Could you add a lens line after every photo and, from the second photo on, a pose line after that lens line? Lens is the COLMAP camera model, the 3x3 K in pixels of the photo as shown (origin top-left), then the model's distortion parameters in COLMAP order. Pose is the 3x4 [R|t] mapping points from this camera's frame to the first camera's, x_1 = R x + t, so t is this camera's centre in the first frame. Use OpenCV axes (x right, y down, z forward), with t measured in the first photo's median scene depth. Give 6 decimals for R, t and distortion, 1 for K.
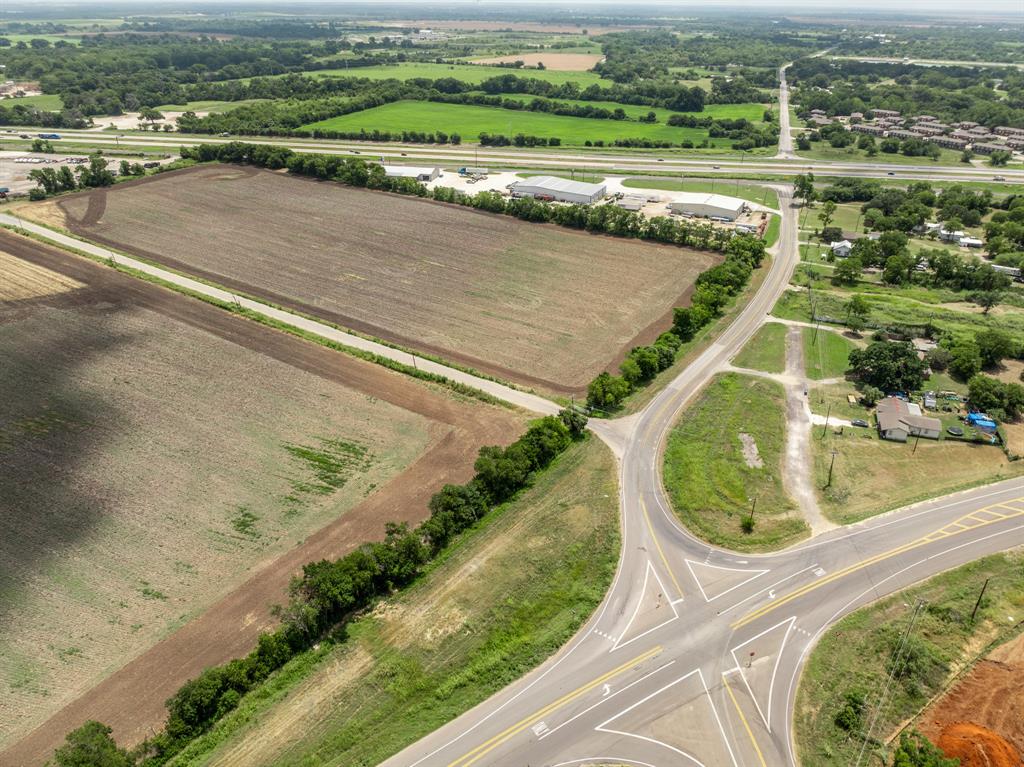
lens RADIAL K [[718.1, 0, 512.9], [0, 718.1, 378.5], [0, 0, 1]] dist [-0.036663, 0.023897]
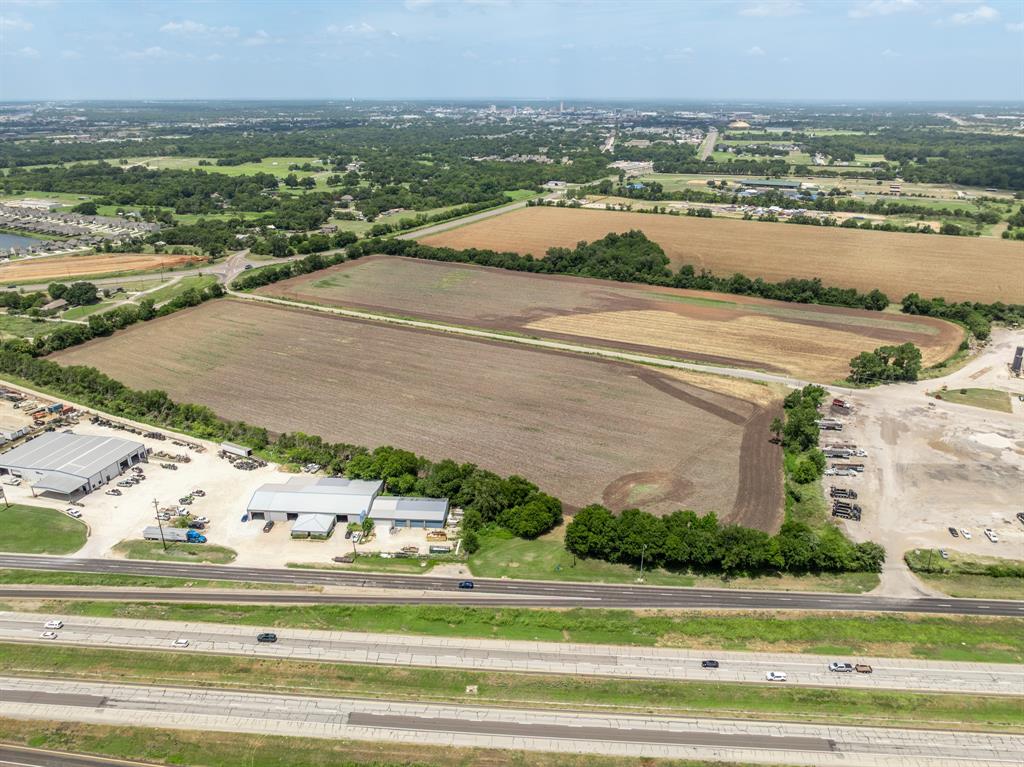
lens RADIAL K [[718.1, 0, 512.9], [0, 718.1, 378.5], [0, 0, 1]] dist [-0.036663, 0.023897]
pose [[-0.988025, 0.054908, -0.144193, -0.381446], [-0.074242, 0.650051, 0.756255, -1.287626], [0.135257, 0.757905, -0.638190, 2.186353]]
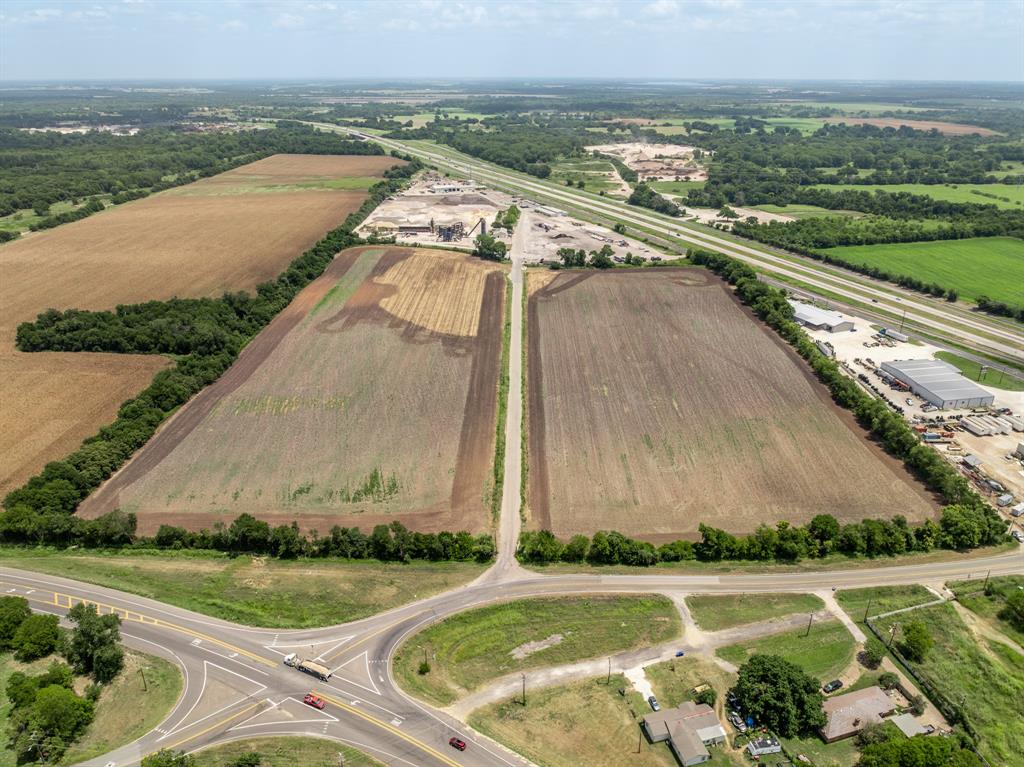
lens RADIAL K [[718.1, 0, 512.9], [0, 718.1, 378.5], [0, 0, 1]] dist [-0.036663, 0.023897]
pose [[0.562394, 0.317766, -0.763373, 0.671520], [-0.384229, 0.917912, 0.099025, -0.243587], [0.732175, 0.237619, 0.638323, 0.118200]]
